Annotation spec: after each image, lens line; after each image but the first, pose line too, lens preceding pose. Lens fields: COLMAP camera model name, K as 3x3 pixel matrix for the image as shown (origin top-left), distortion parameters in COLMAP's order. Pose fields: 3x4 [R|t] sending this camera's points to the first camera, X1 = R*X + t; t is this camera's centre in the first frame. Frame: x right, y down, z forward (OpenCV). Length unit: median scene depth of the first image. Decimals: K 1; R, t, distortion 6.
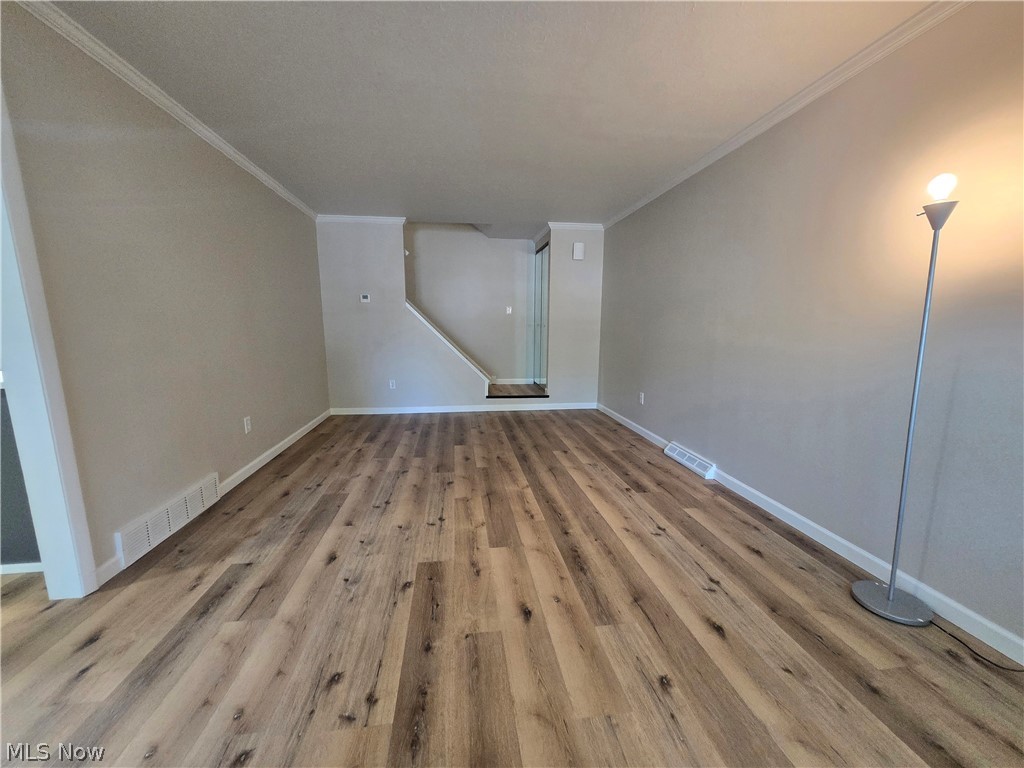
lens RADIAL K [[391.9, 0, 509.5], [0, 391.9, 385.9], [0, 0, 1]] dist [0.000466, -0.000116]
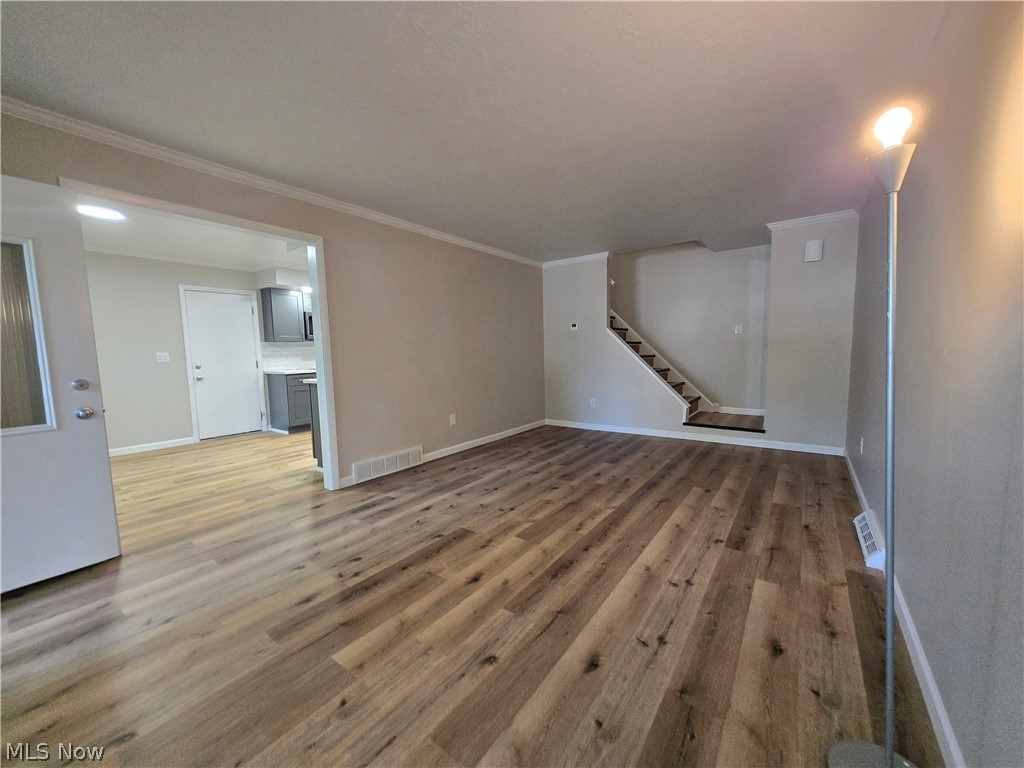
lens RADIAL K [[400.5, 0, 521.2], [0, 400.5, 383.0], [0, 0, 1]] dist [0.001599, -0.000070]
pose [[0.735199, 0.036950, -0.676844, 0.612321], [-0.082138, 0.996012, -0.034845, -0.007073], [0.672857, 0.081212, 0.735301, 0.067572]]
